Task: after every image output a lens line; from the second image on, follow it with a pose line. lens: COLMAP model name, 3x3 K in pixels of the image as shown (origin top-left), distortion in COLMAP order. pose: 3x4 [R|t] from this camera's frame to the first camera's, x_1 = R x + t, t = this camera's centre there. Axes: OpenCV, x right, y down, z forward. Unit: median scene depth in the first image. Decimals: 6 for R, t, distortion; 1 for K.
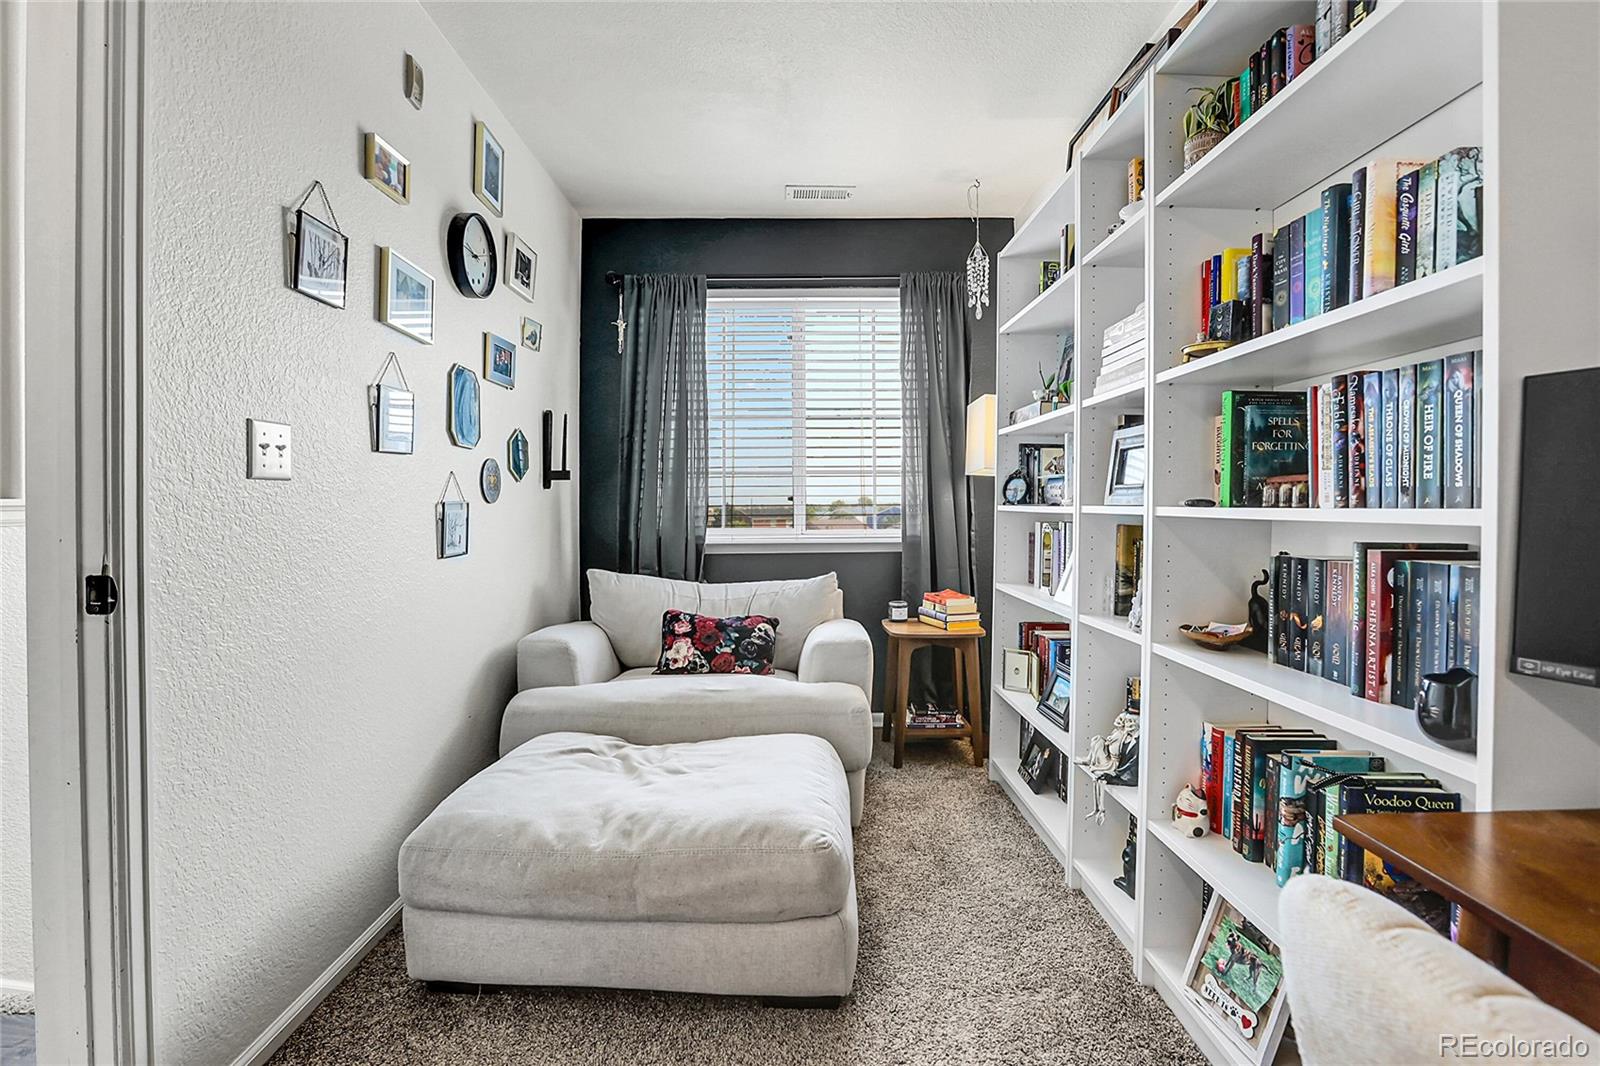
lens RADIAL K [[722.5, 0, 787.0], [0, 722.5, 515.6], [0, 0, 1]] dist [-0.019206, 0.000432]
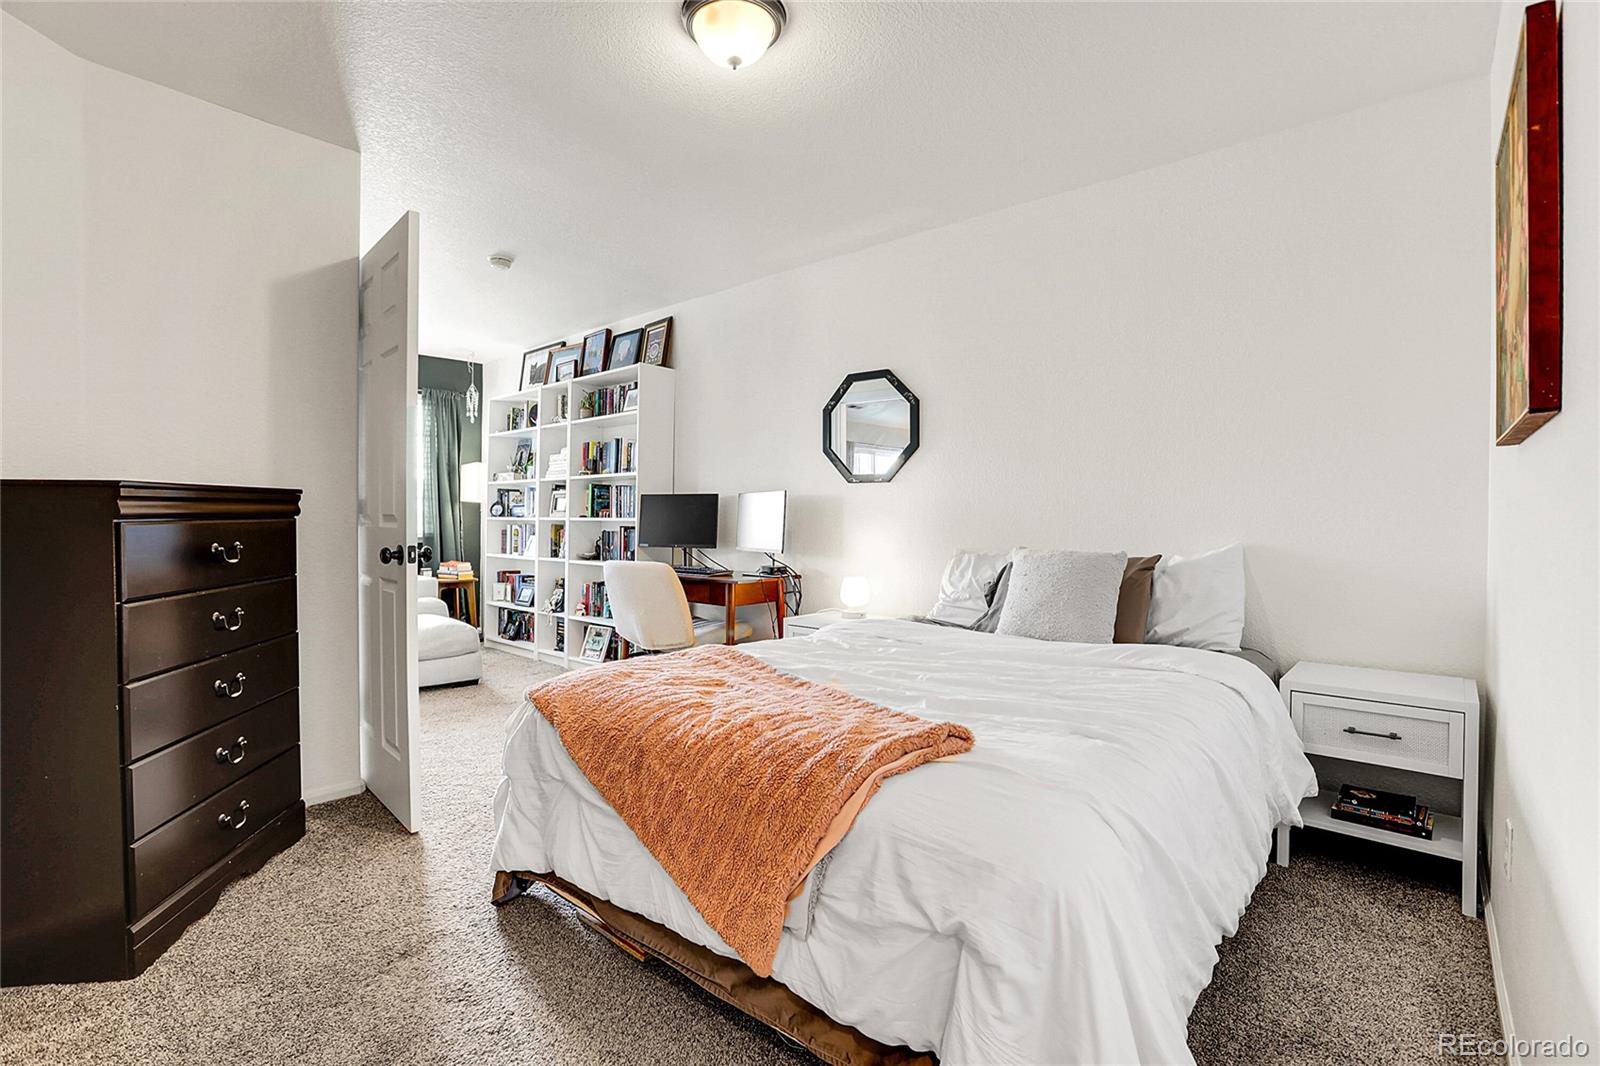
lens RADIAL K [[722.5, 0, 795.5], [0, 722.5, 530.6], [0, 0, 1]] dist [-0.019206, 0.000432]
pose [[0.644457, 0.003345, 0.764633, -1.355445], [-0.001697, 0.999994, -0.002944, 0.055963], [-0.764639, 0.000600, 0.644459, -1.922868]]
